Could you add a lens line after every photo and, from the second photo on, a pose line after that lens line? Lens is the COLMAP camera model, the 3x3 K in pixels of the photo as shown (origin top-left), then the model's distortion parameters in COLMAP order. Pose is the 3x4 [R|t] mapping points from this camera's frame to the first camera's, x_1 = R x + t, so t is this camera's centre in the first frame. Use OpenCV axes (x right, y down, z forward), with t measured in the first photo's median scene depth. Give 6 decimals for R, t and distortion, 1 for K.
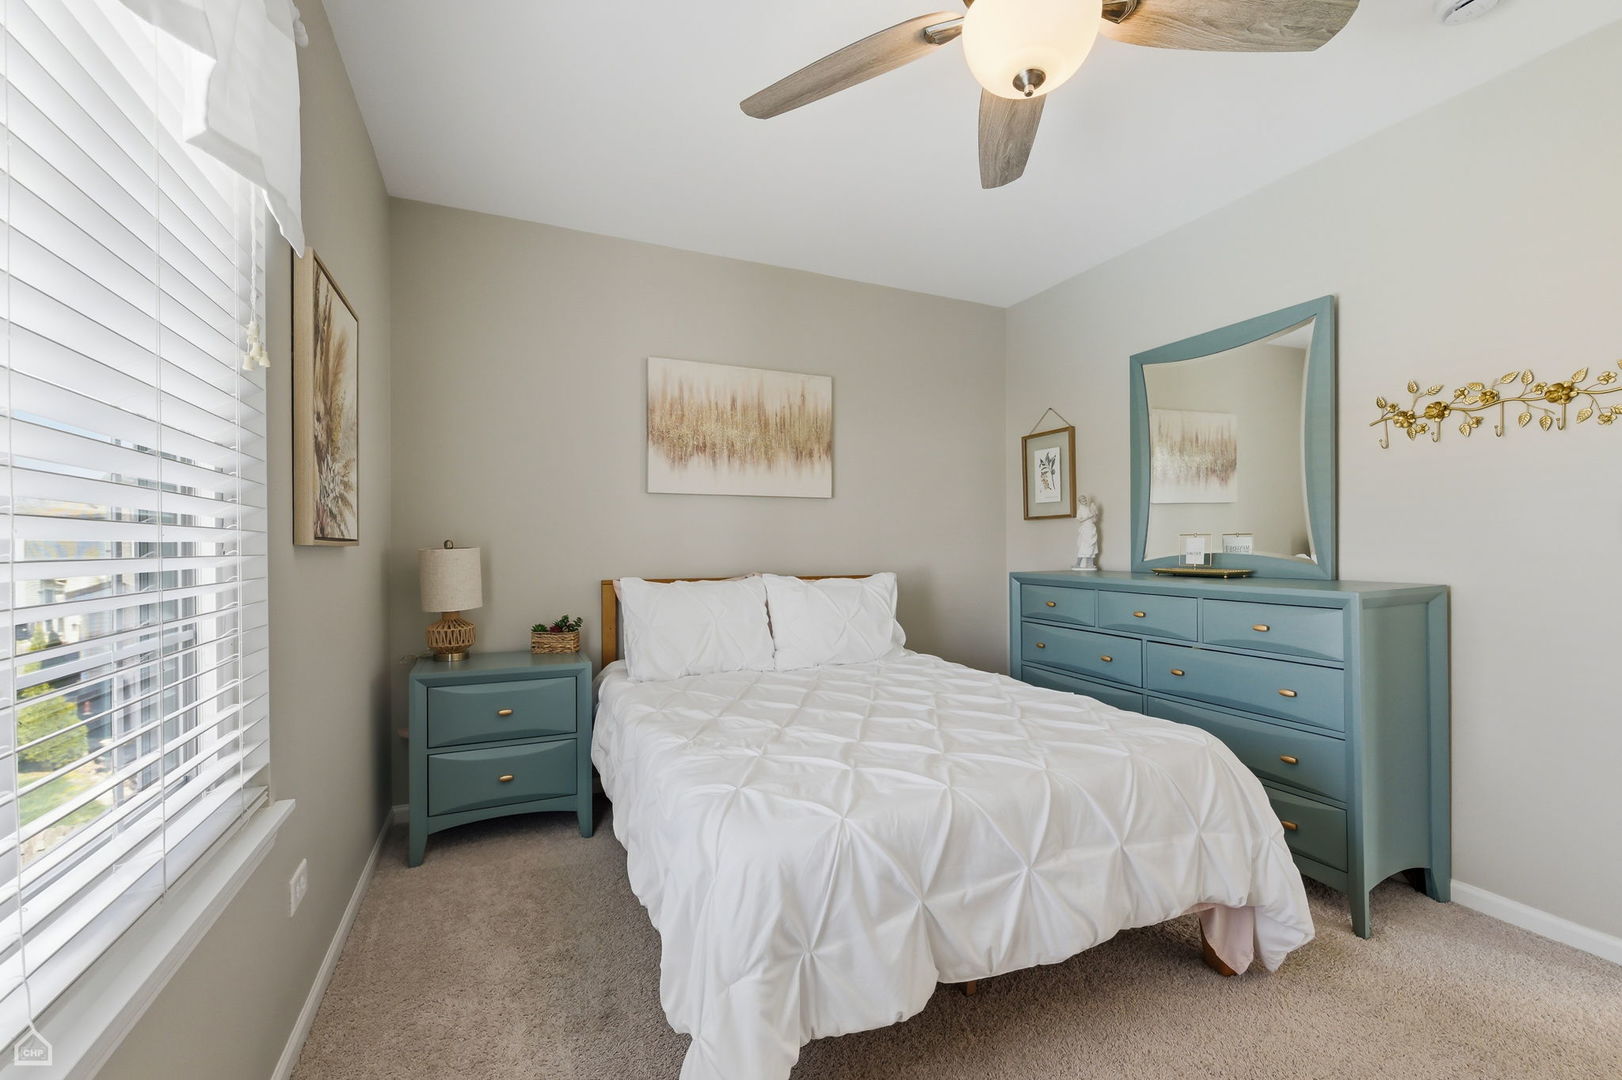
lens RADIAL K [[677.1, 0, 807.8], [0, 677.1, 532.4], [0, 0, 1]] dist [0.002346, 0.000192]
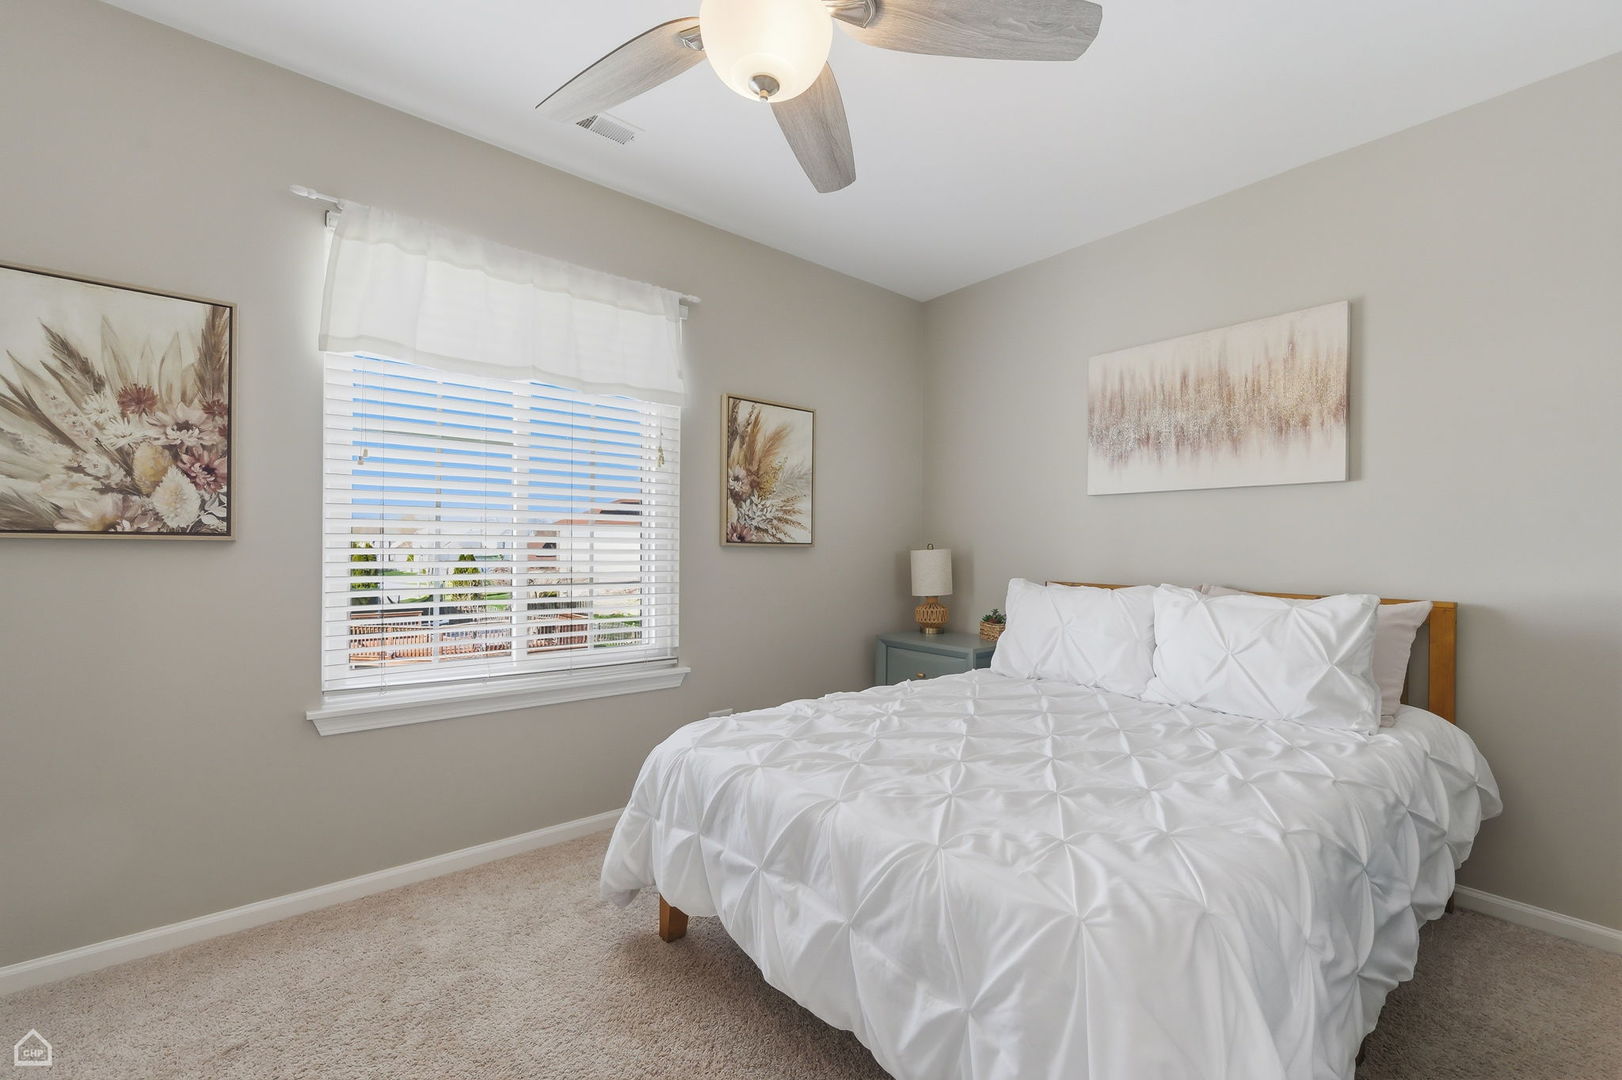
lens RADIAL K [[677.1, 0, 808.9], [0, 677.1, 551.2], [0, 0, 1]] dist [0.002346, 0.000192]
pose [[0.275310, 0.009203, -0.961311, 0.573549], [0.007318, 0.999905, 0.011668, 0.007062], [0.961328, -0.010247, 0.275217, 0.324349]]
